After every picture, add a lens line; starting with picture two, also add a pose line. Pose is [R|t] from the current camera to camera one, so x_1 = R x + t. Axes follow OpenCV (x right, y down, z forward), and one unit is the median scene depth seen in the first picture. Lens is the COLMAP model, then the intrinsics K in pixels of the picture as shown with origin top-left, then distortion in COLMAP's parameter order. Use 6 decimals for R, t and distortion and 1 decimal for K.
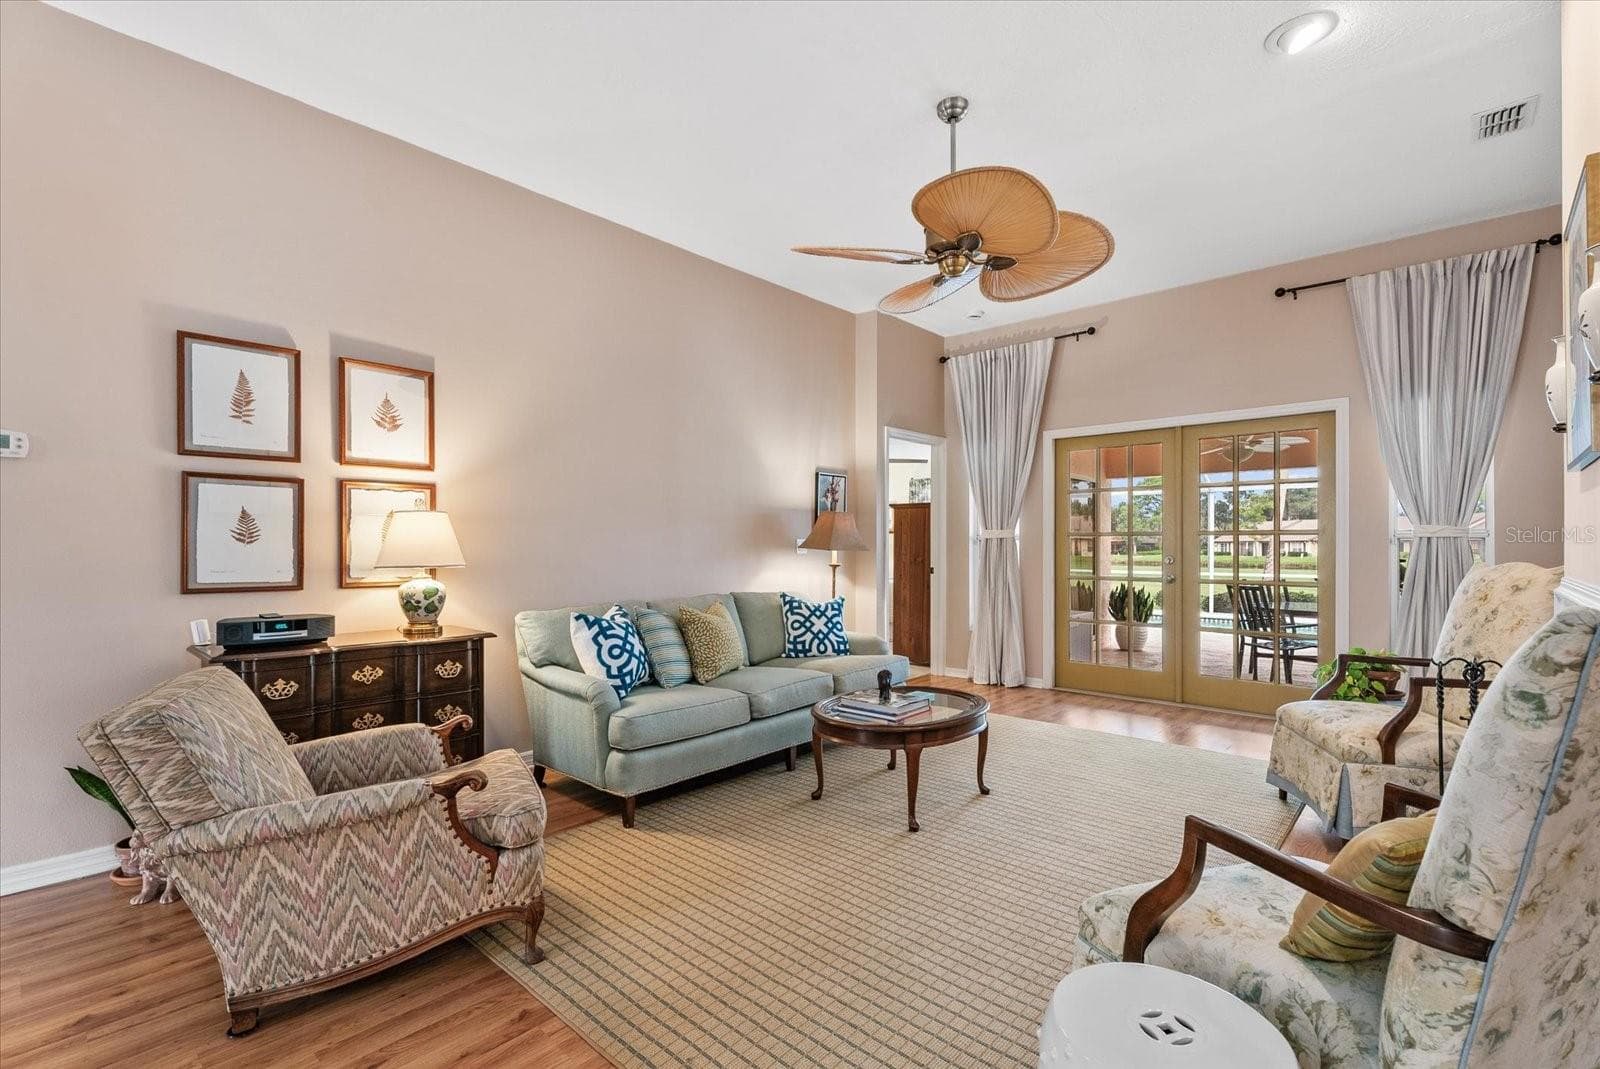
lens RADIAL K [[719.8, 0, 799.9], [0, 719.8, 537.8], [0, 0, 1]] dist [0.003439, -0.000272]
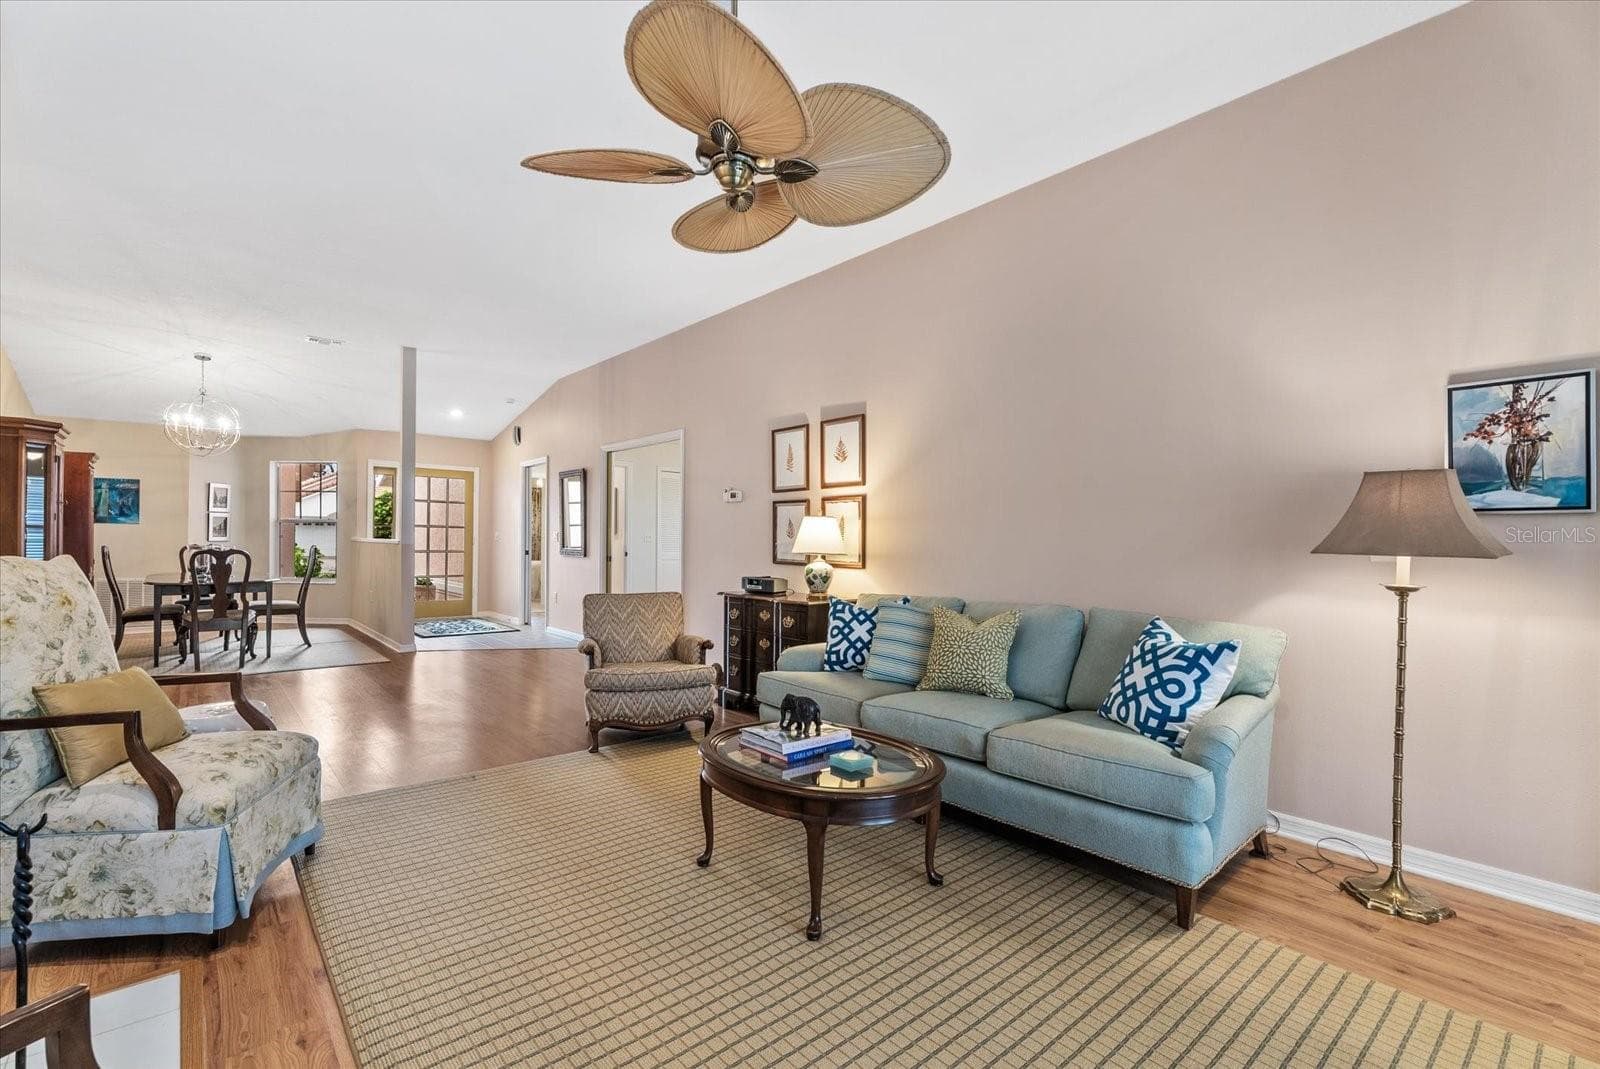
lens RADIAL K [[719.7, 0, 798.0], [0, 719.7, 536.9], [0, 0, 1]] dist [0.002196, 0.000263]
pose [[-0.119012, -0.003407, -0.992887, 0.882314], [0.002857, 0.999989, -0.003774, 0.009764], [0.992889, -0.003286, -0.119001, 1.064507]]
